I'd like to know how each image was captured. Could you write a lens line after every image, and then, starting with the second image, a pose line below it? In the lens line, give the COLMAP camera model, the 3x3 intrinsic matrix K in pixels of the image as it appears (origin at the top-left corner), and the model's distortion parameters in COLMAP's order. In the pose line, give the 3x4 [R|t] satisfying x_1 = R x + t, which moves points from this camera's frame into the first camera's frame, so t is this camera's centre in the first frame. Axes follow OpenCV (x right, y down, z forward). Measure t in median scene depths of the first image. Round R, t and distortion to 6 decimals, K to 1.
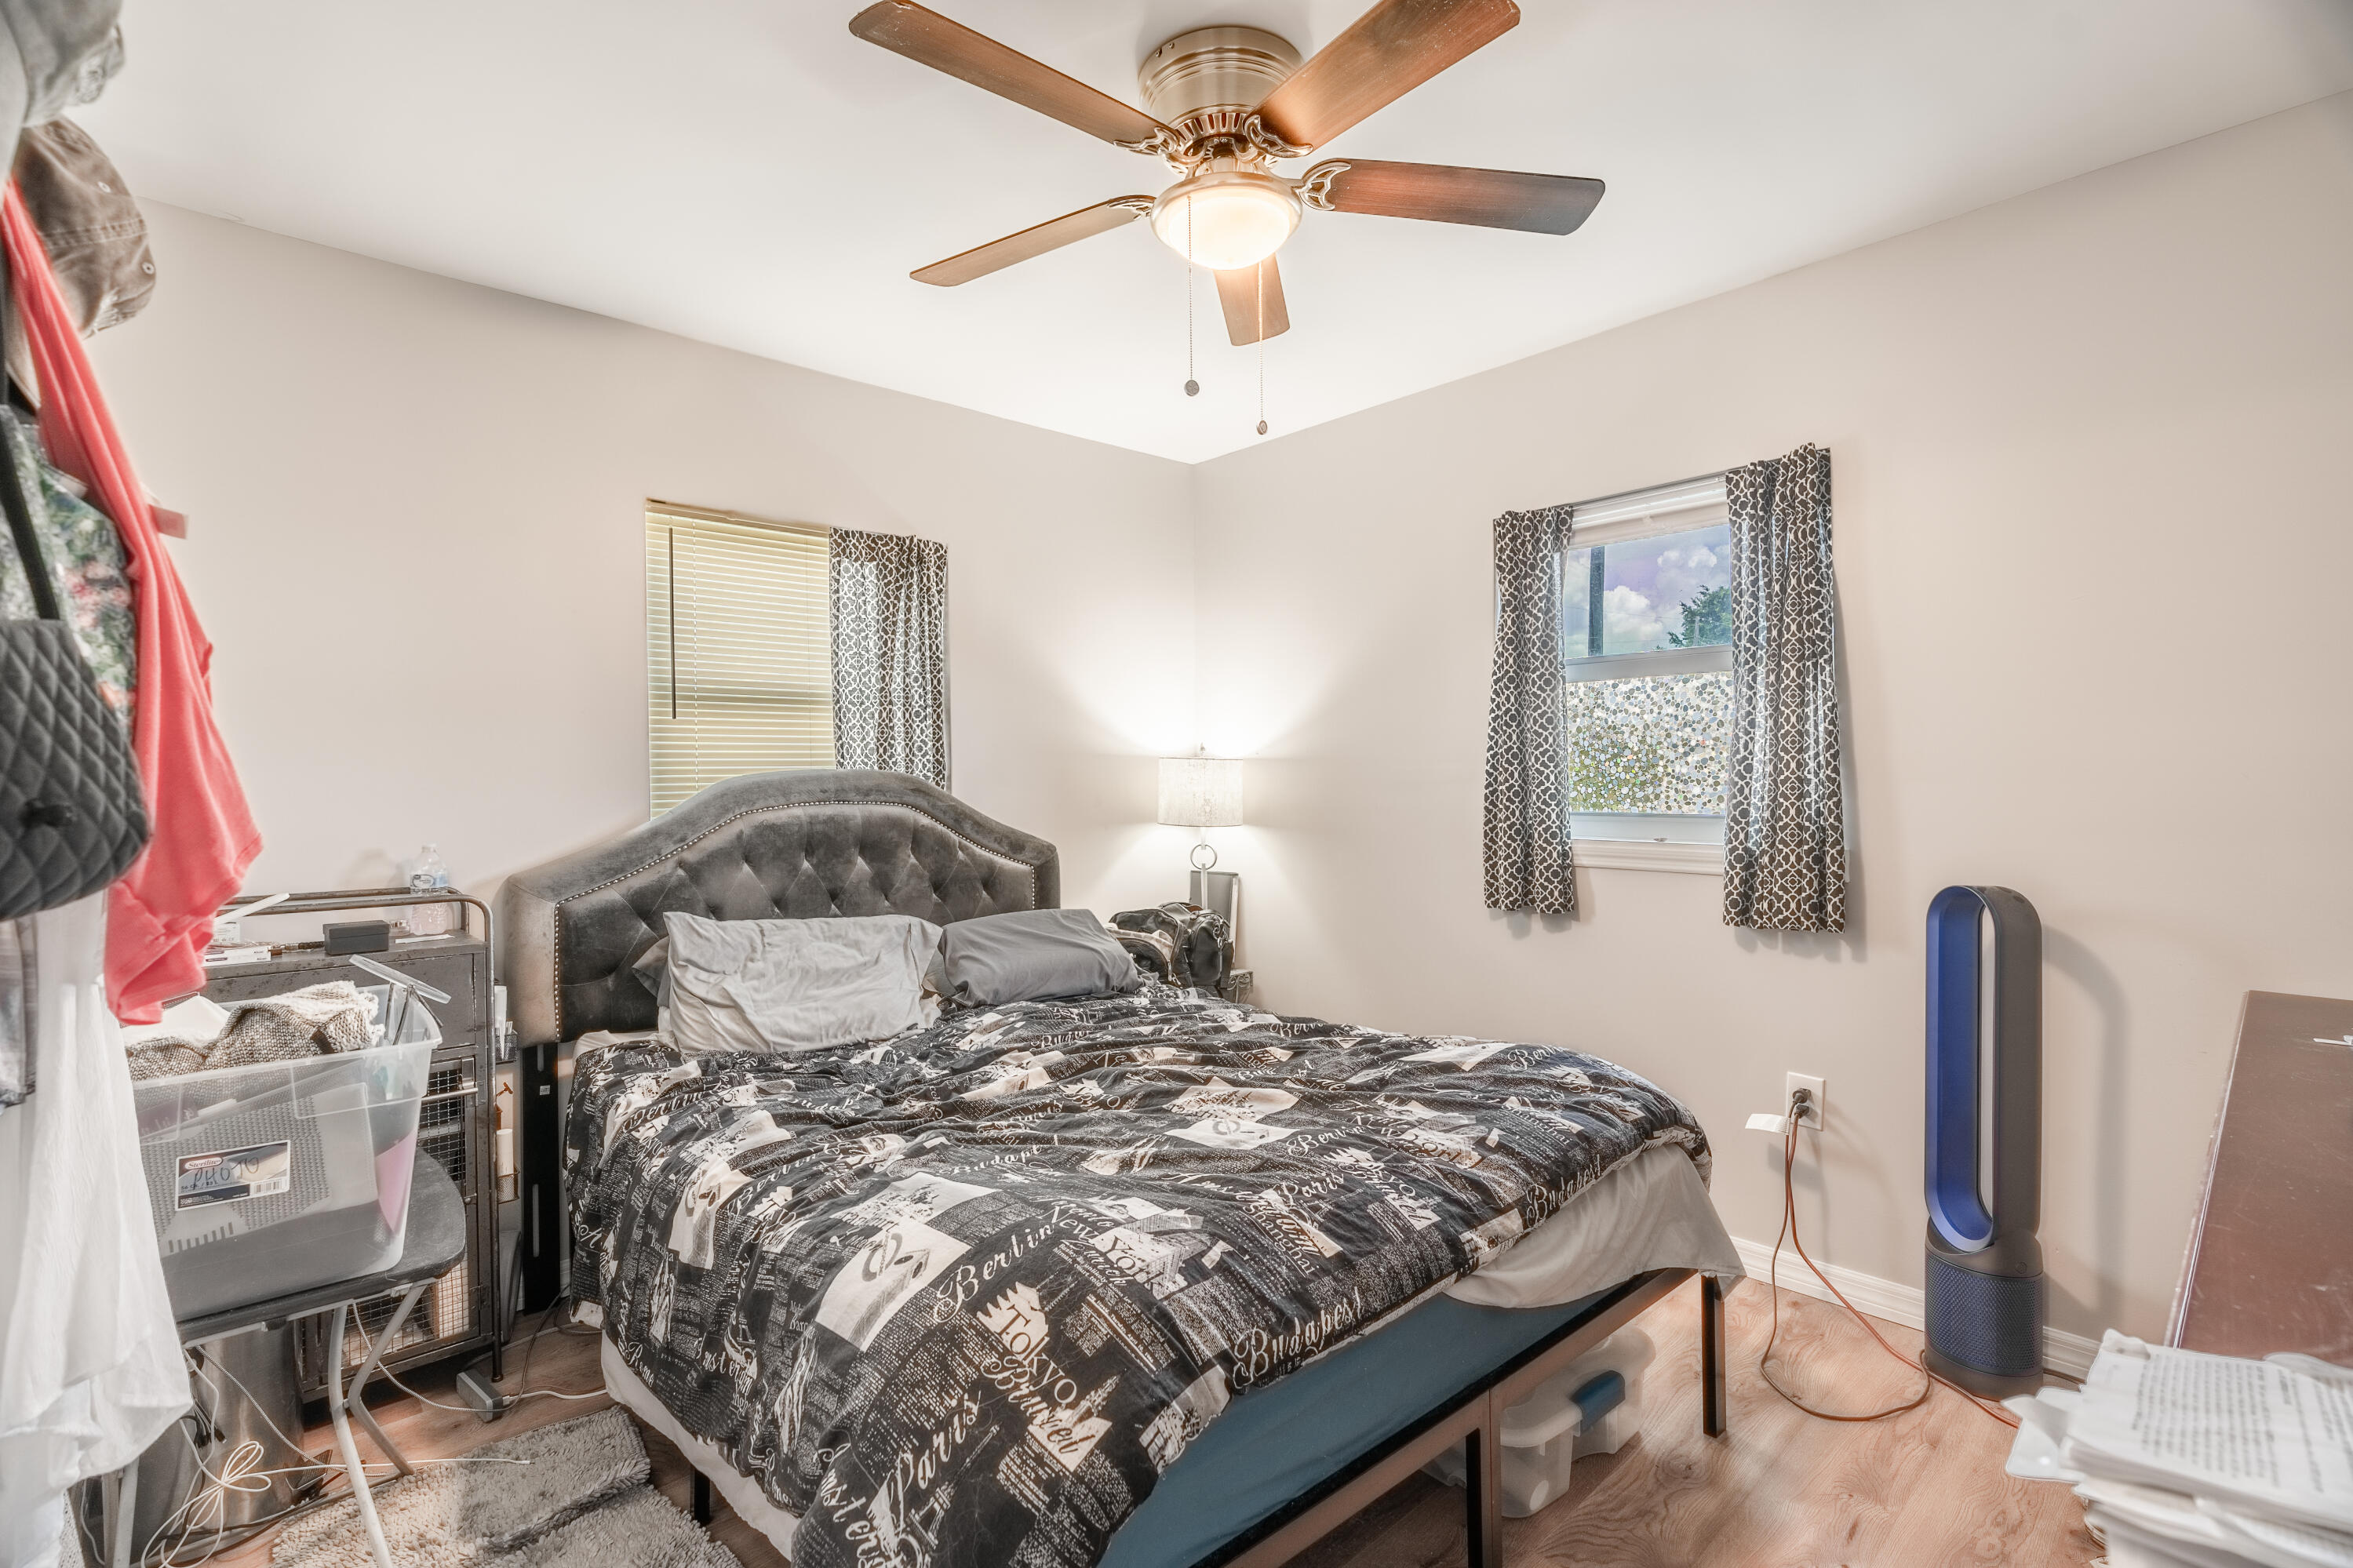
lens RADIAL K [[1077.8, 0, 1171.3], [0, 1077.8, 780.7], [0, 0, 1]] dist [0.001019, 0.001377]
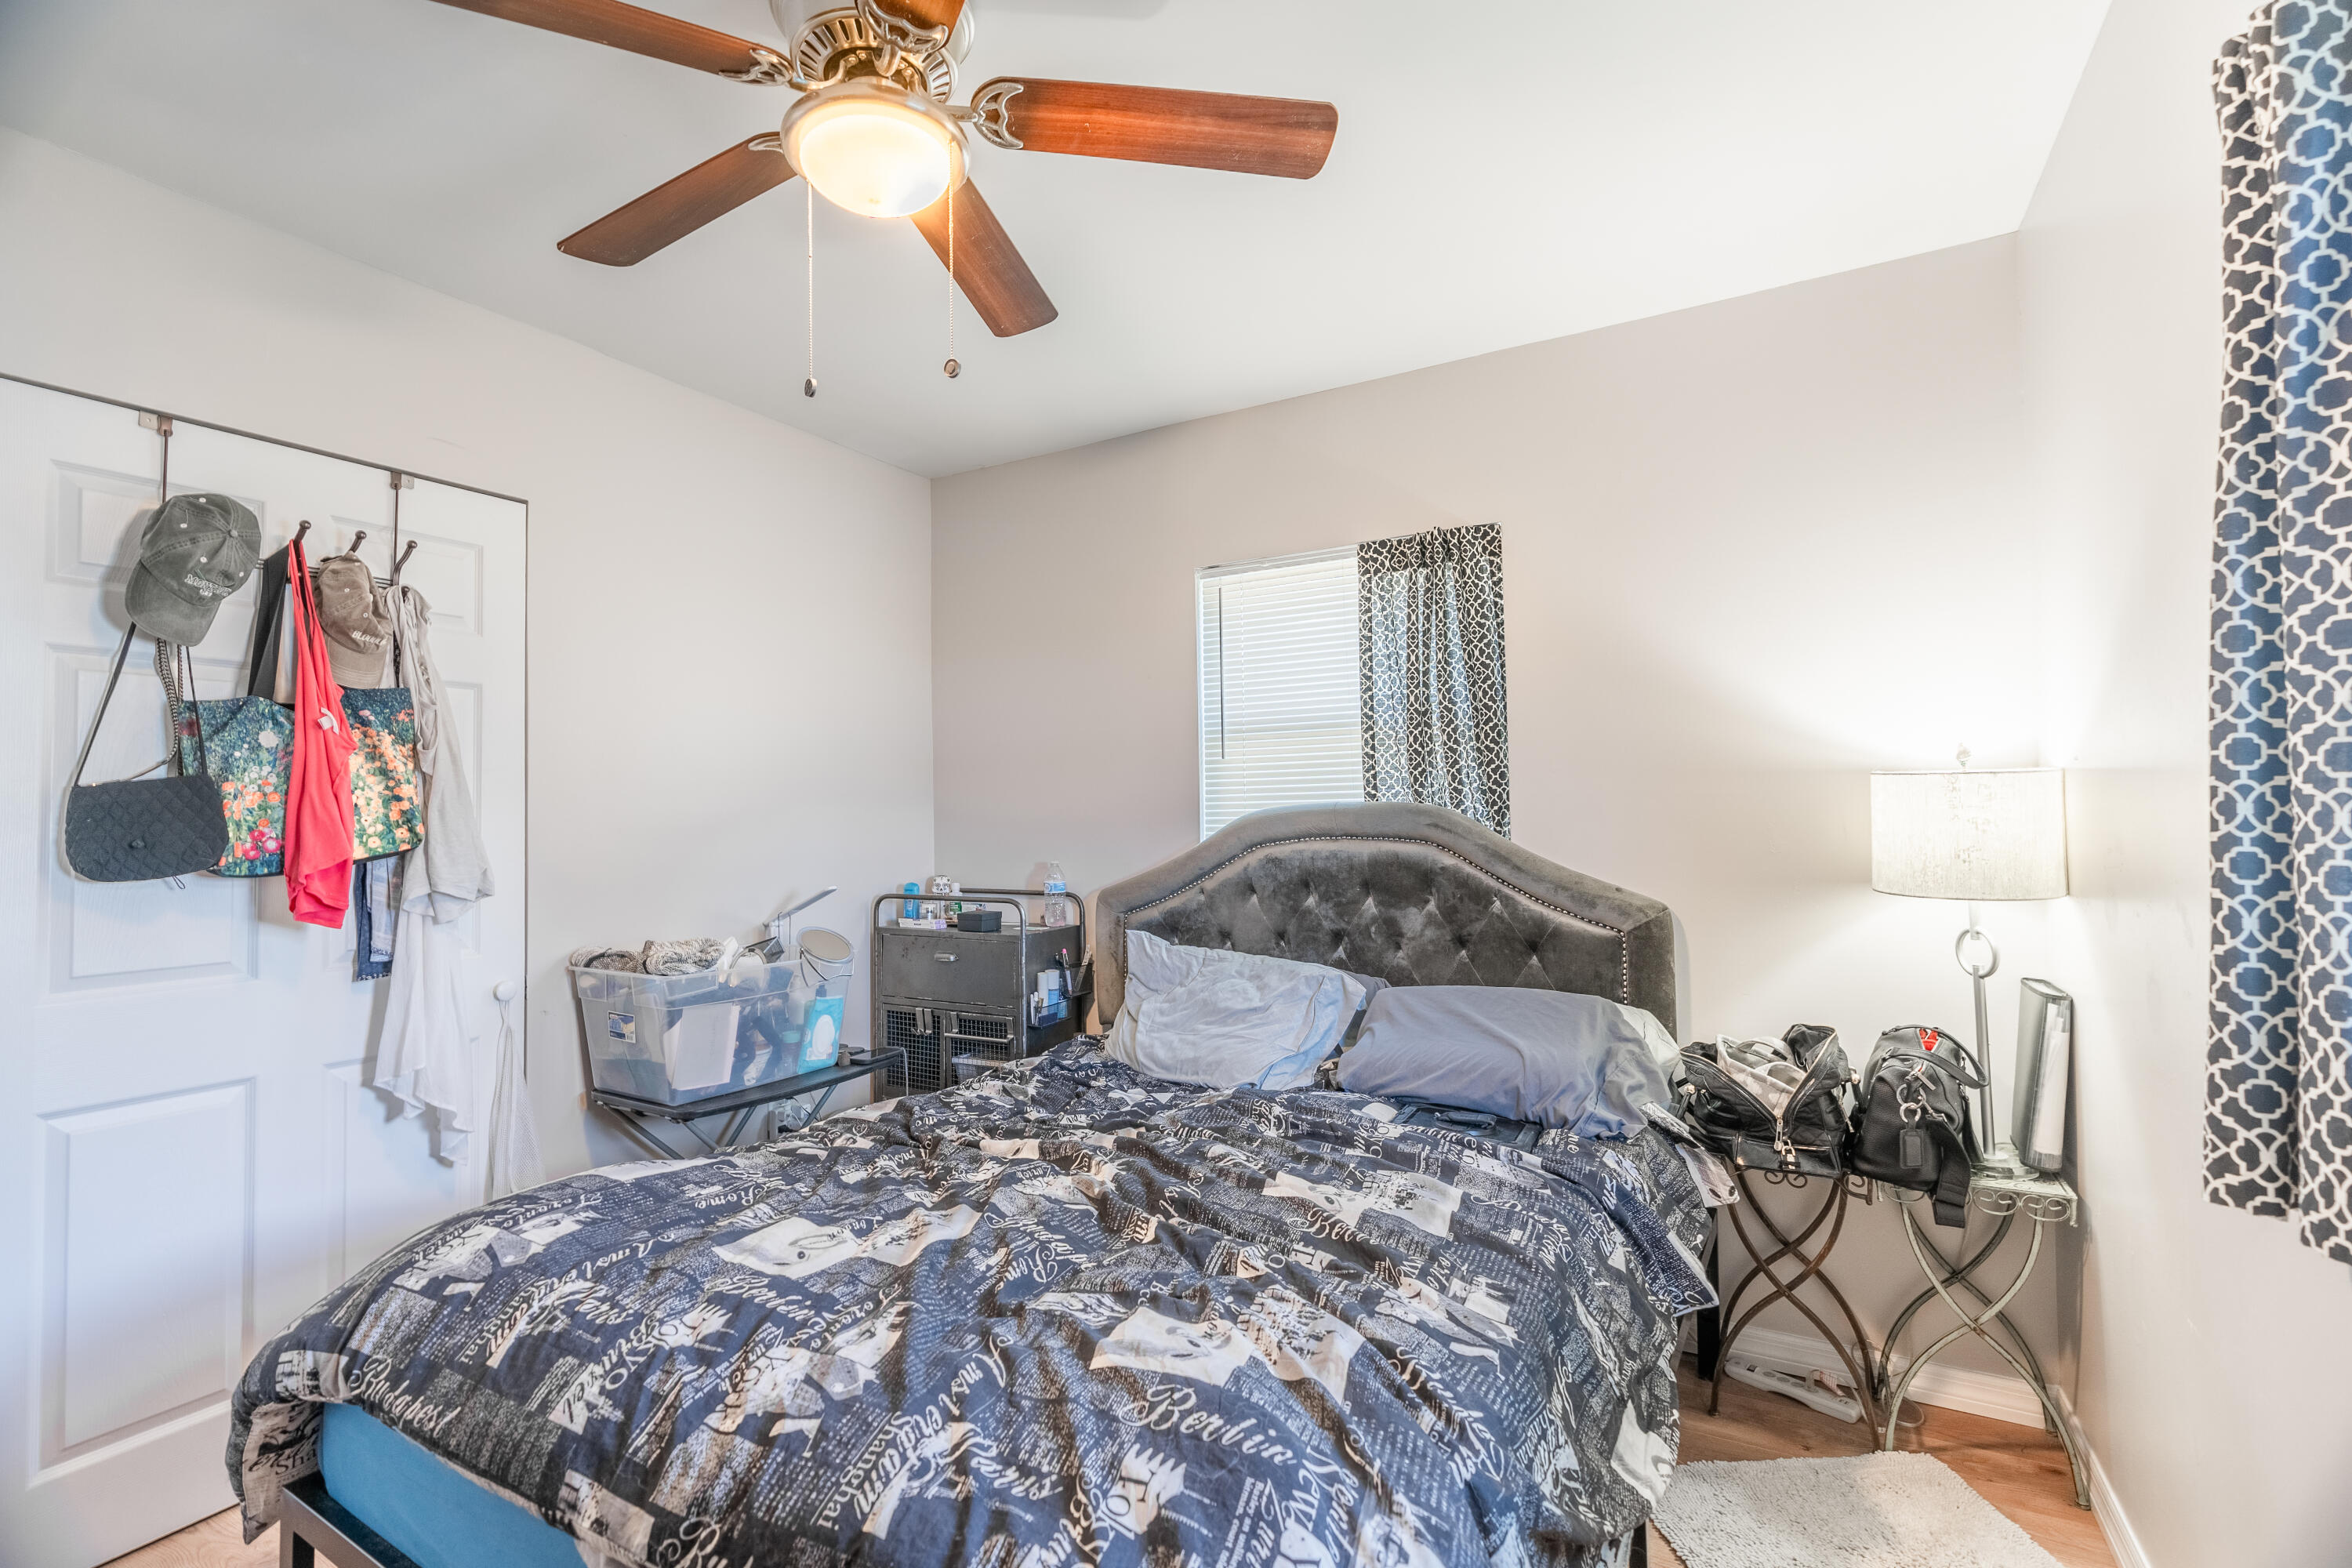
lens RADIAL K [[1061.2, 0, 1171.2], [0, 1061.2, 784.7], [0, 0, 1]] dist [-0.004373, 0.000634]
pose [[0.296895, -0.023379, -0.954624, 0.577213], [0.010968, 0.999718, -0.021072, -0.008726], [0.954847, -0.004214, 0.297068, 0.633160]]
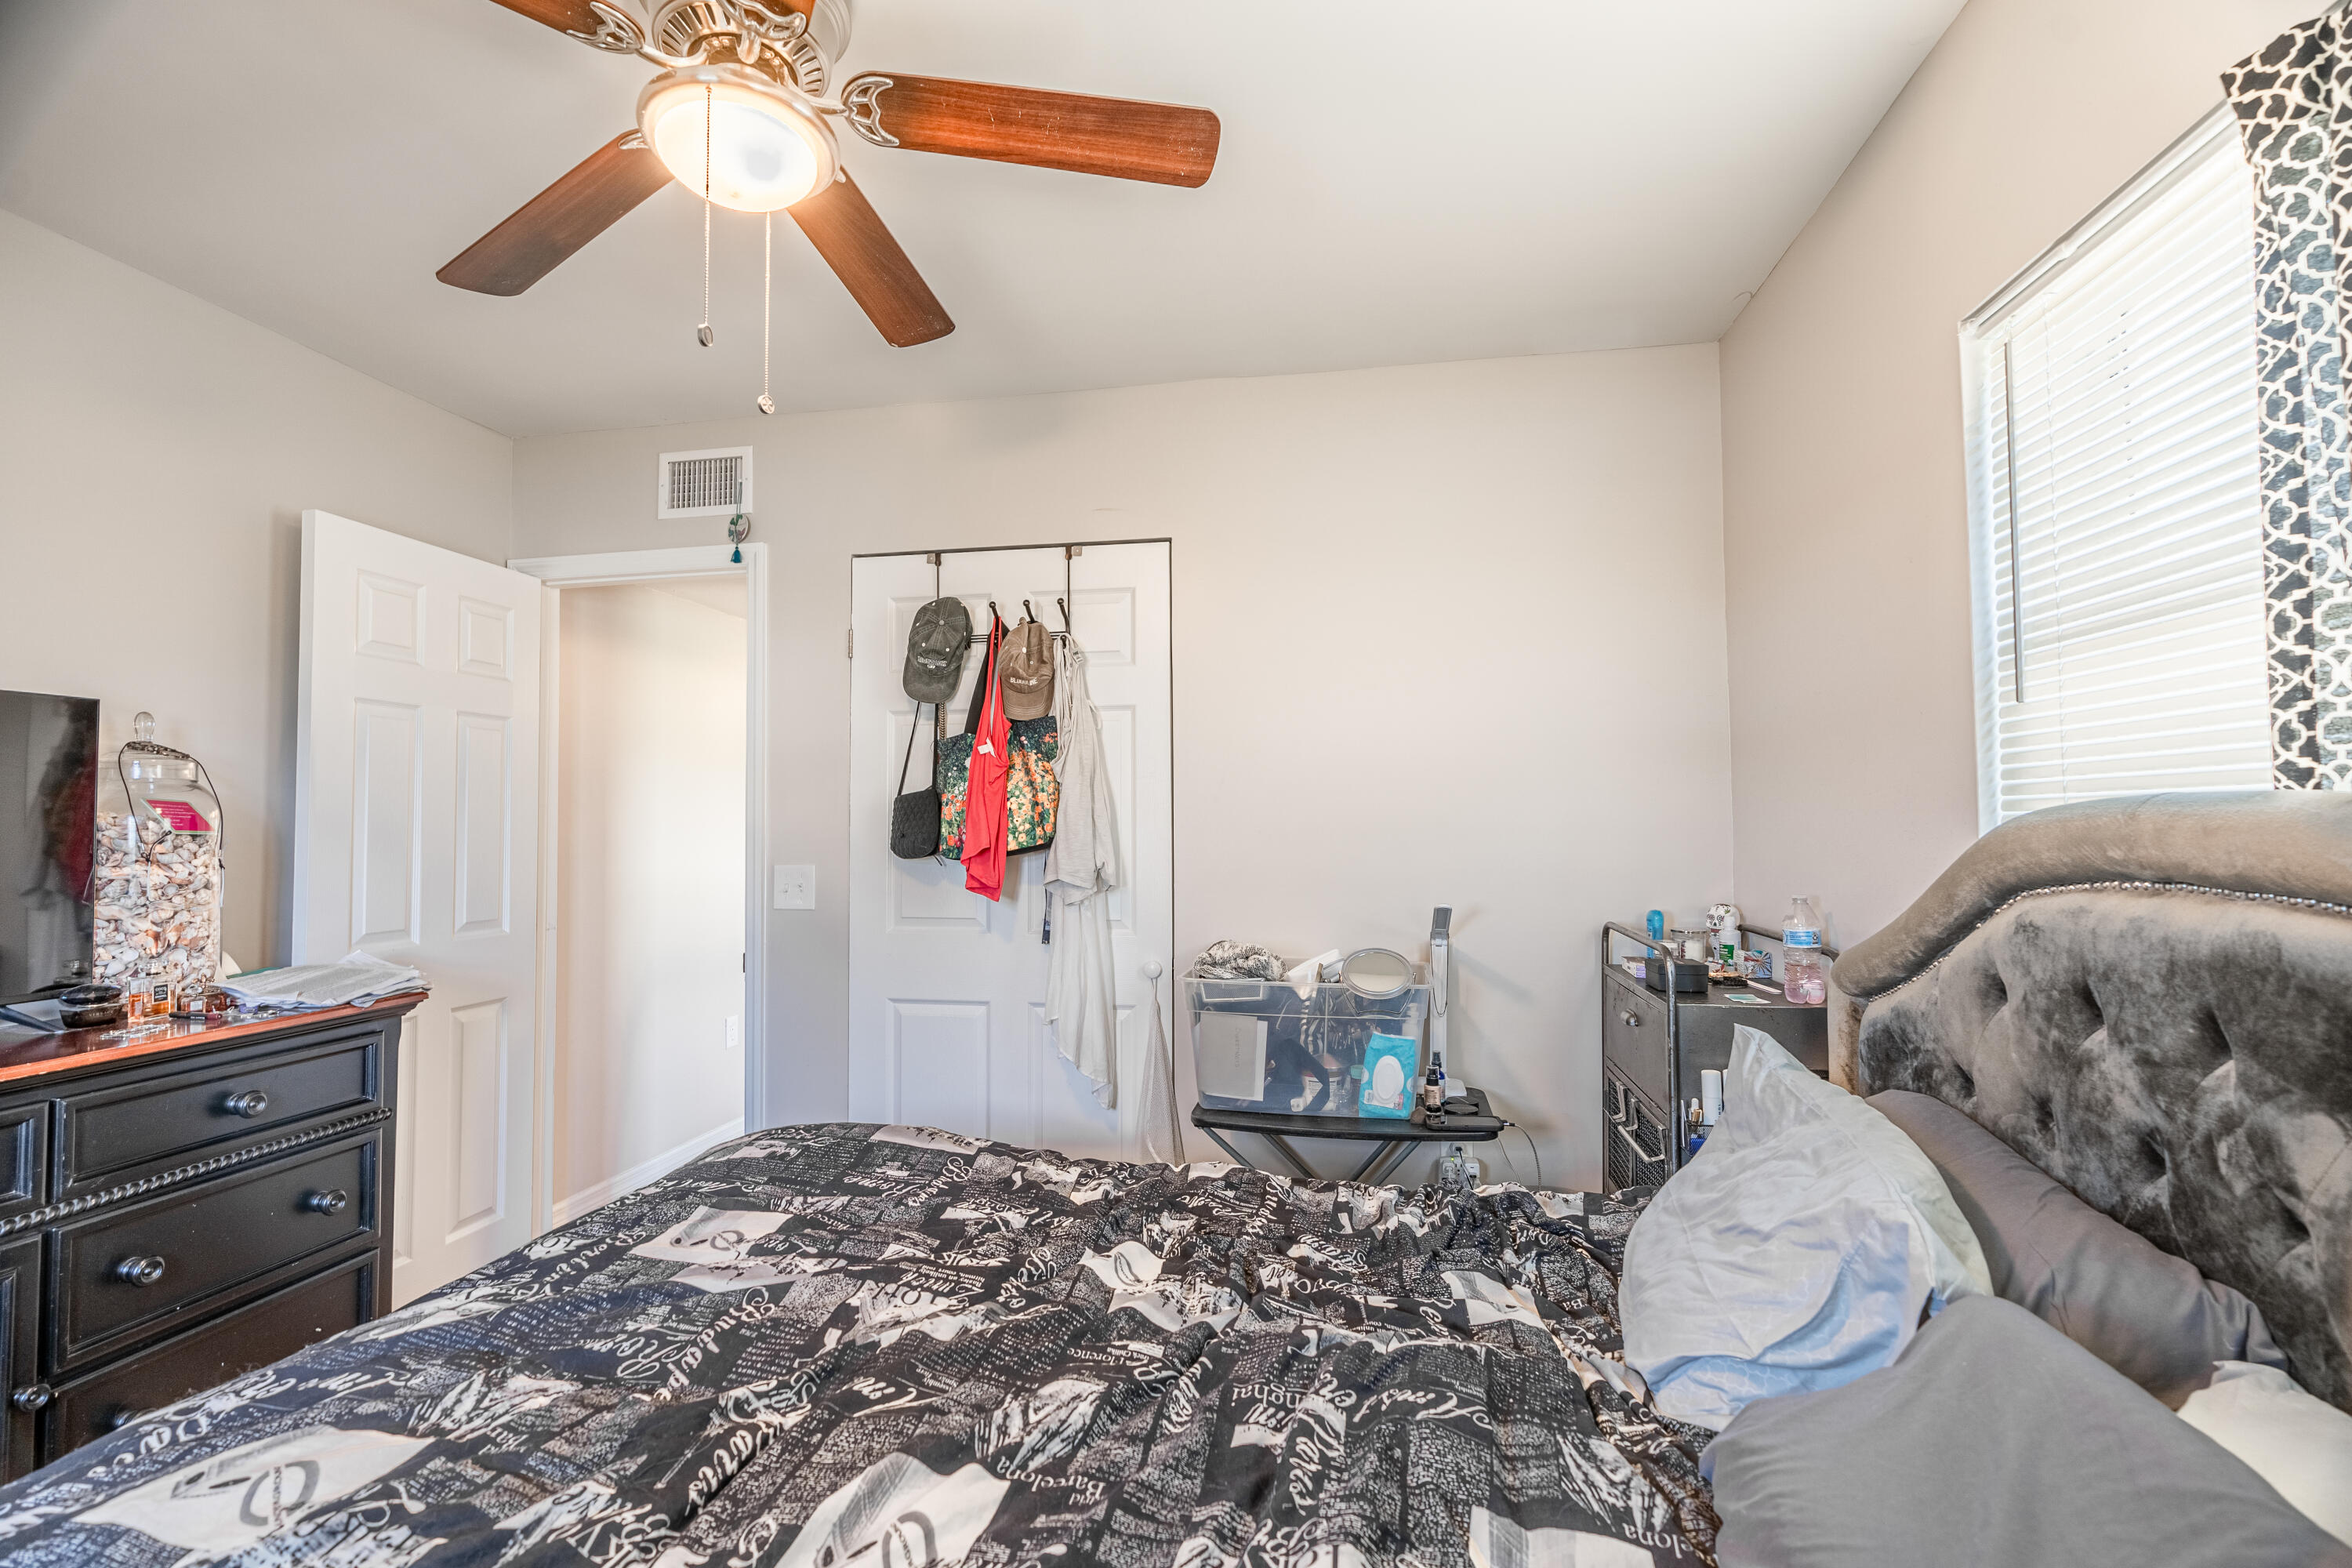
lens RADIAL K [[1061.2, 0, 1171.2], [0, 1061.2, 784.7], [0, 0, 1]] dist [-0.004373, 0.000634]
pose [[-0.796836, -0.011905, -0.604078, 0.176307], [0.009586, 0.999431, -0.032341, -0.005716], [0.604120, -0.031561, -0.796268, 1.176723]]
